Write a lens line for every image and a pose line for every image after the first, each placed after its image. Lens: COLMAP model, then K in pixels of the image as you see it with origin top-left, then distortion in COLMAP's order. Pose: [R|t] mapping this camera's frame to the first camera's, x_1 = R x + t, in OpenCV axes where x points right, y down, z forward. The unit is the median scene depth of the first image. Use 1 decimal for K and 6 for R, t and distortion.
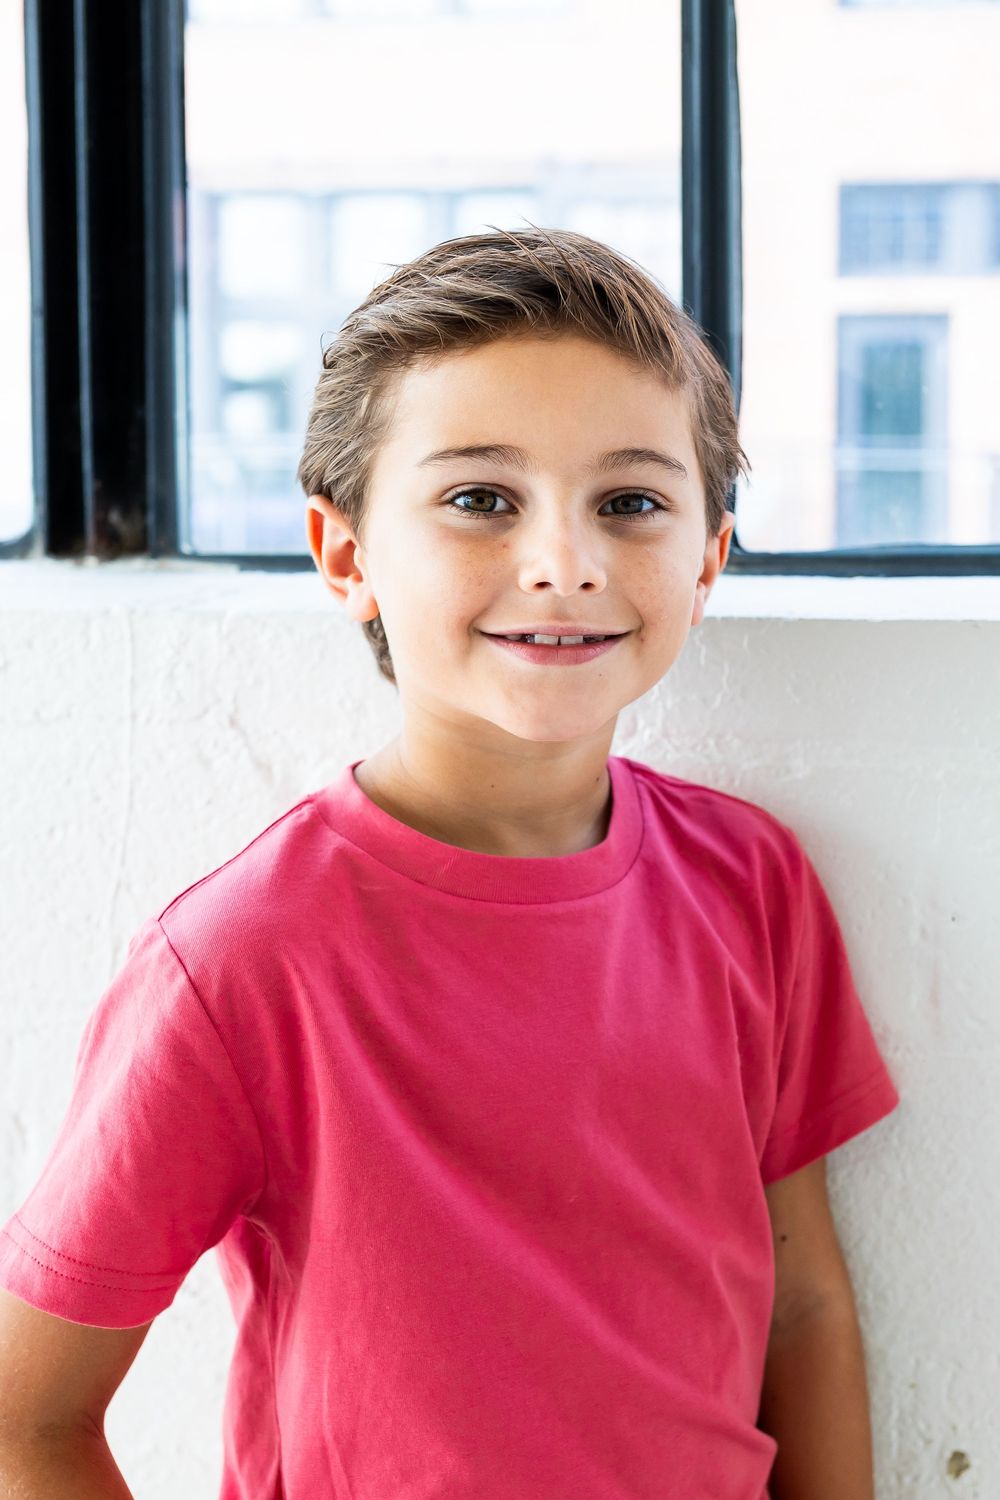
lens RADIAL K [[2586.6, 0, 500.0], [0, 2586.6, 750.0], [0, 0, 1]] dist [-0.952255, 9.855072]
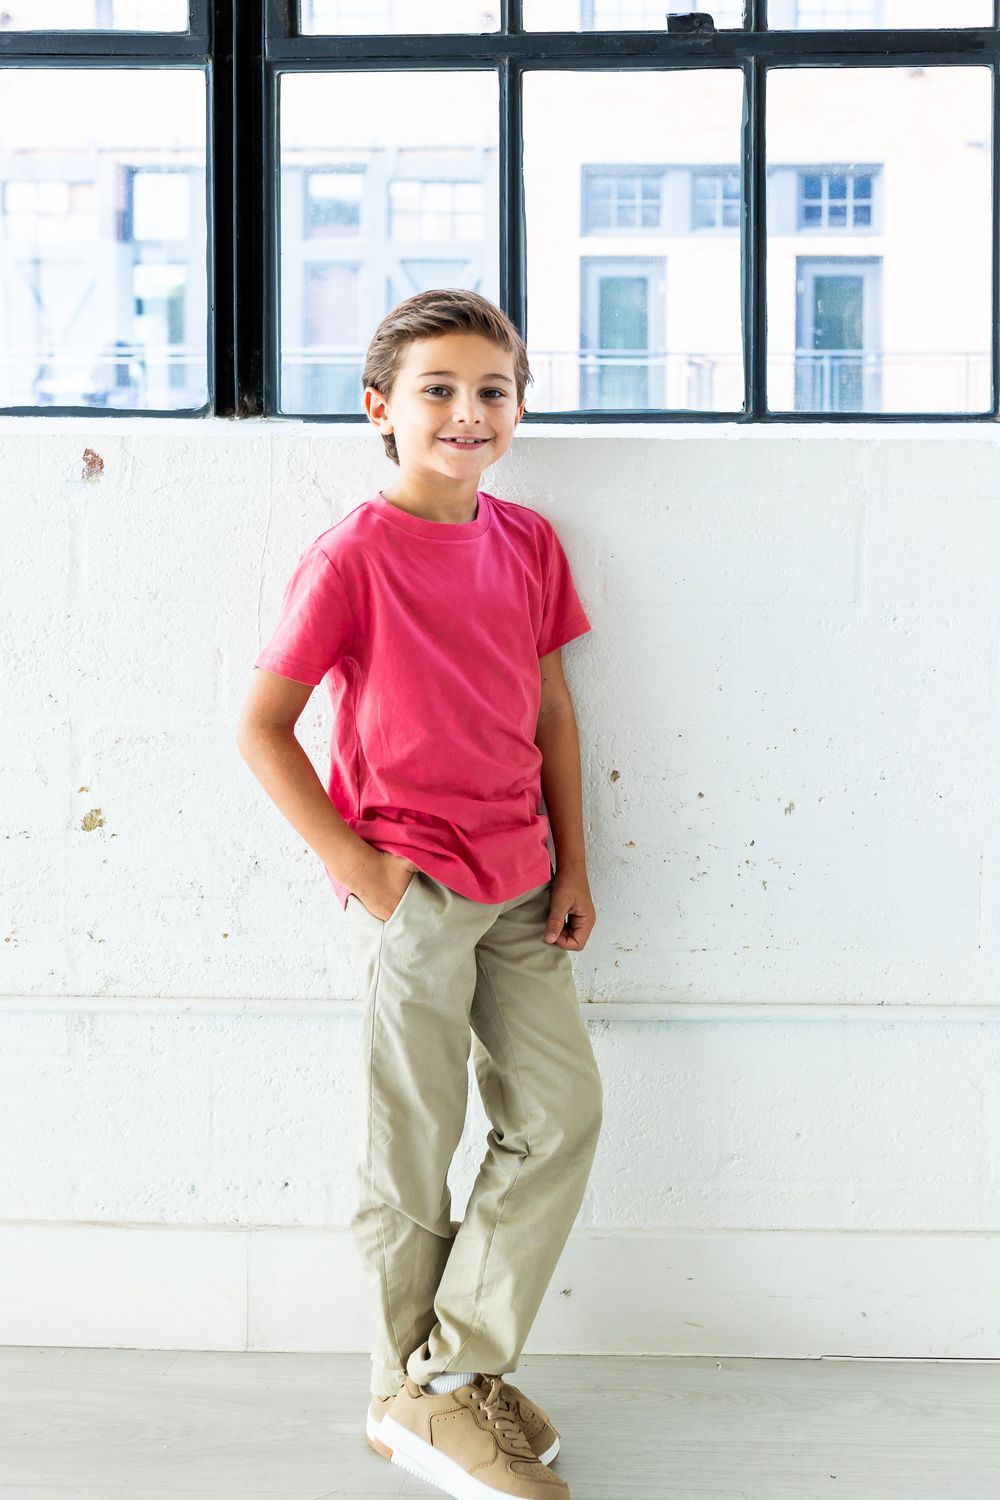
lens RADIAL K [[2586.6, 0, 500.0], [0, 2586.6, 750.0], [0, 0, 1]] dist [-0.952255, 9.855072]
pose [[0.994814, 0.007103, 0.101466, -0.205974], [-0.010578, 0.999374, 0.033752, 0.186186], [-0.101163, -0.034650, 0.994266, -1.662459]]
